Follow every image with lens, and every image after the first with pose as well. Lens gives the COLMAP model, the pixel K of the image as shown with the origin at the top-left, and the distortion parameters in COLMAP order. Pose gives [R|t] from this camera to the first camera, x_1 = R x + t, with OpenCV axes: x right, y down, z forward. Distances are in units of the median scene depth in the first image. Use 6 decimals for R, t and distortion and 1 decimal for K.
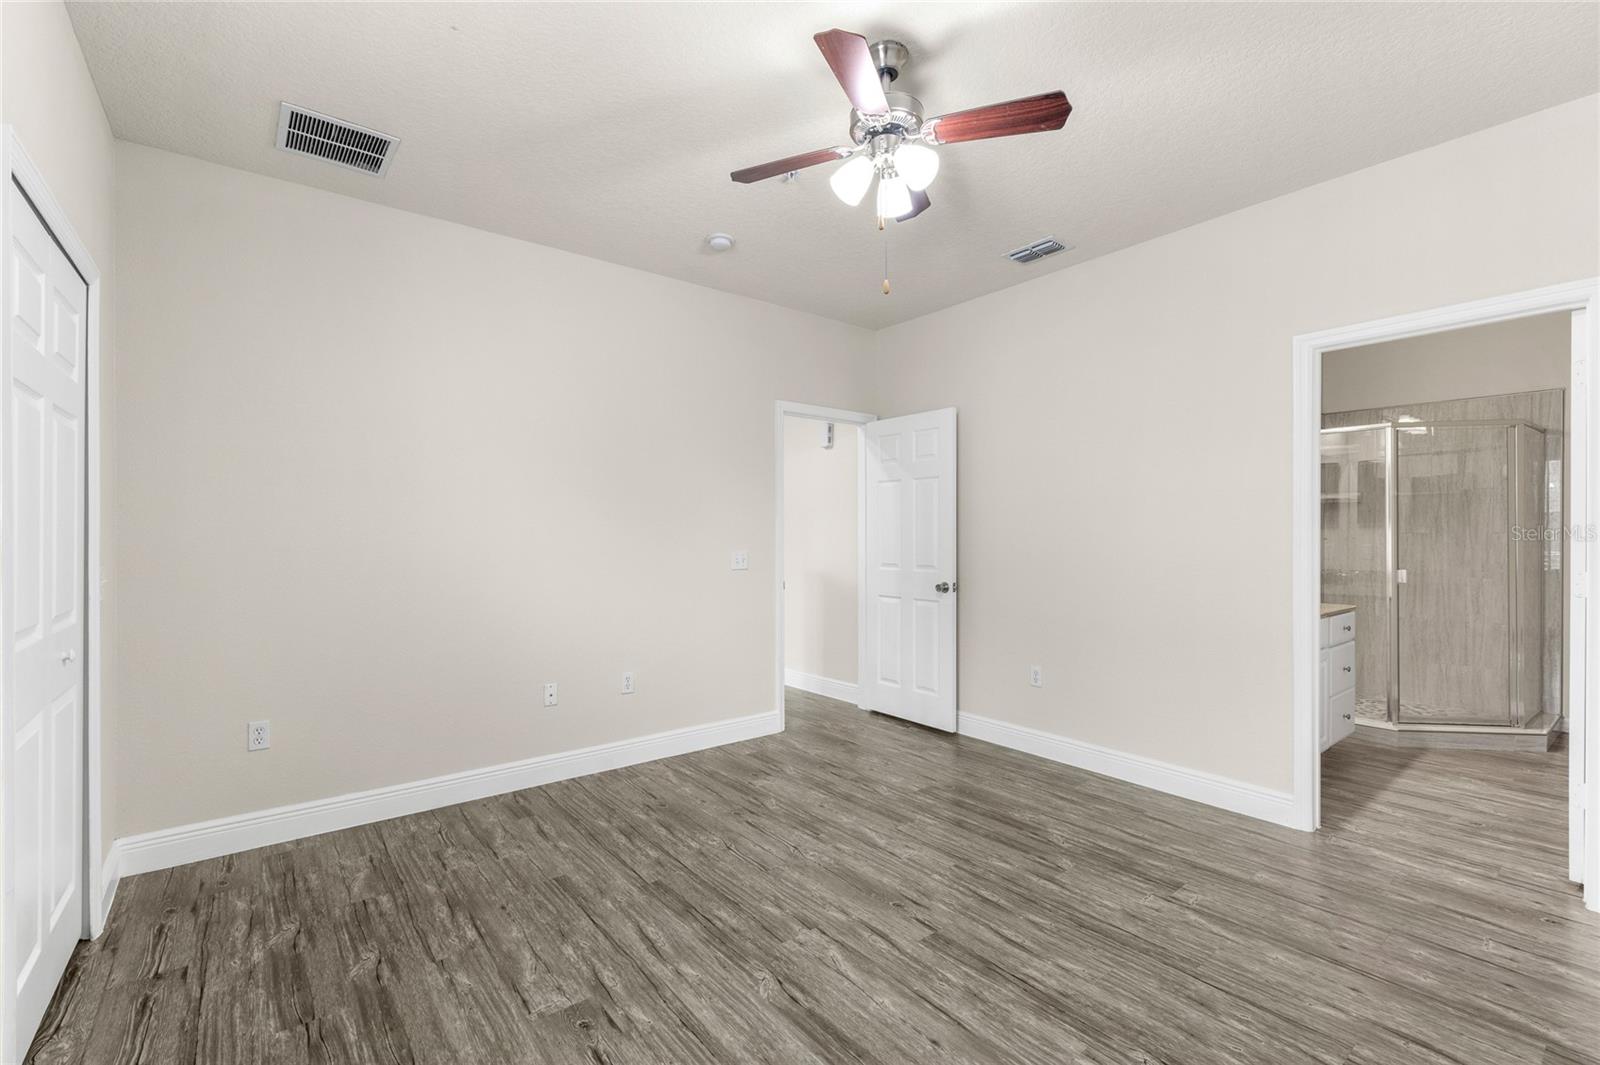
lens RADIAL K [[692.7, 0, 802.2], [0, 692.7, 550.2], [0, 0, 1]] dist [0.013956, 0.000285]
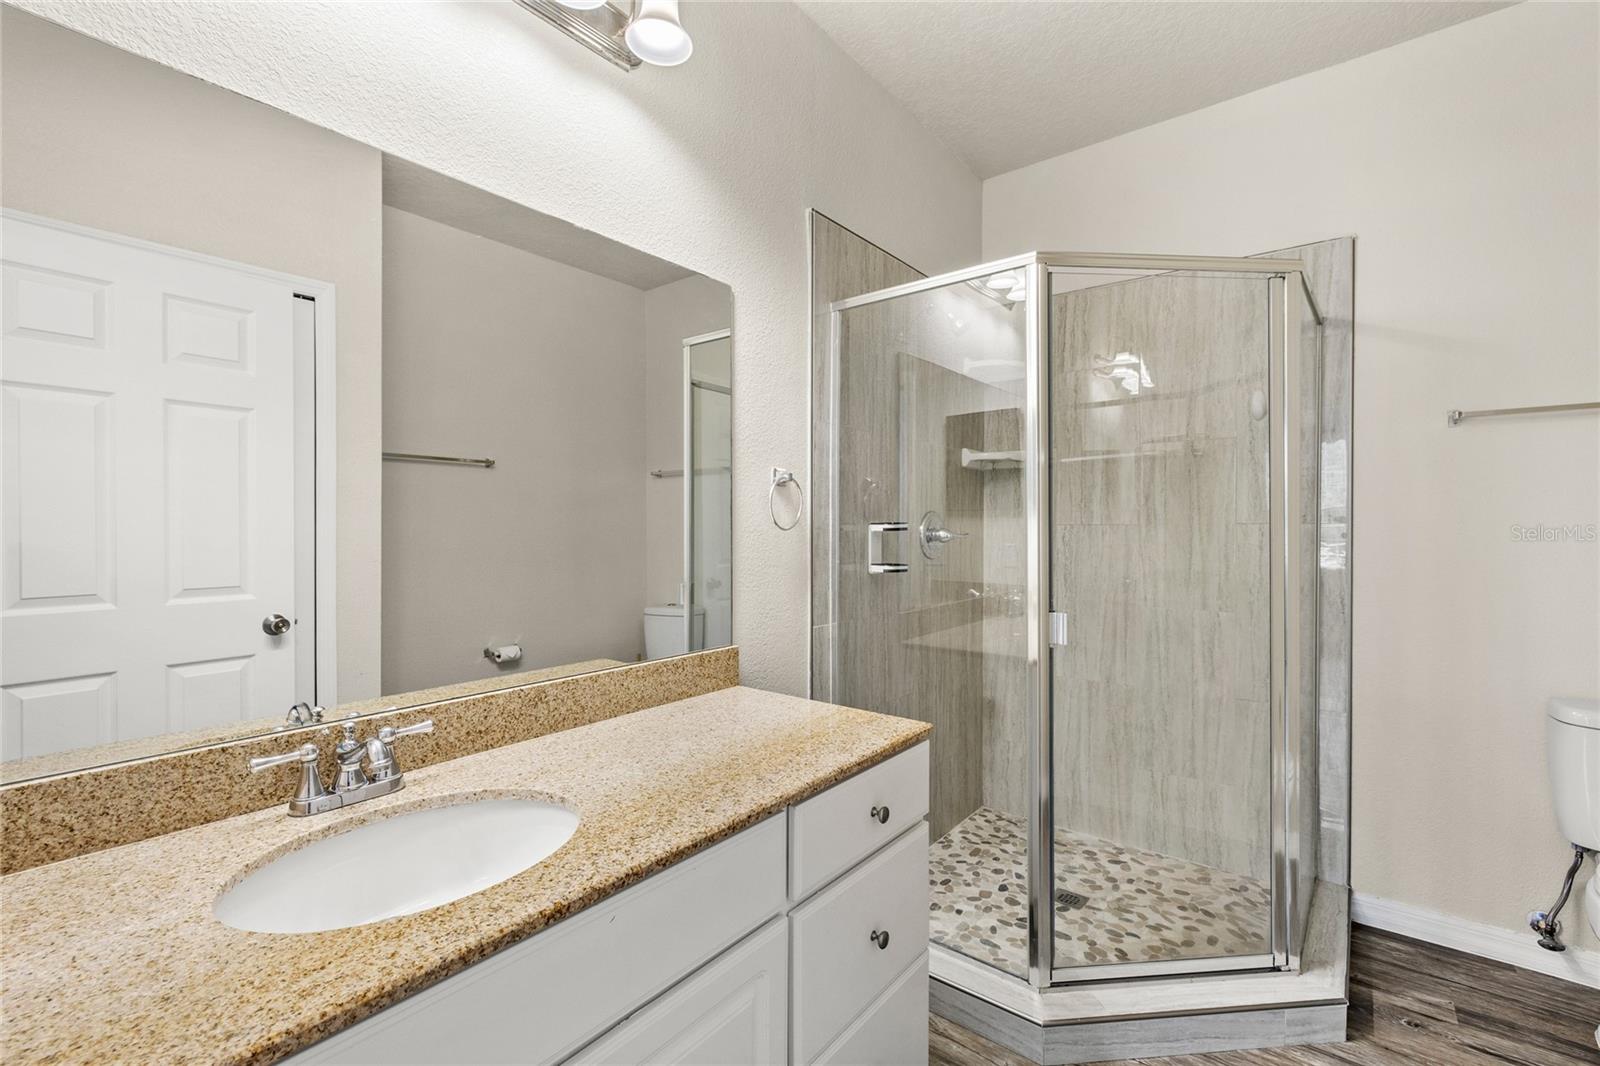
lens RADIAL K [[679.1, 0, 795.0], [0, 679.1, 531.8], [0, 0, 1]] dist [0.000797, 0.000211]
pose [[0.976454, 0.004816, 0.215671, 0.548100], [-0.003711, 0.999978, -0.005529, -0.014507], [-0.215693, 0.004599, 0.976450, 0.570751]]
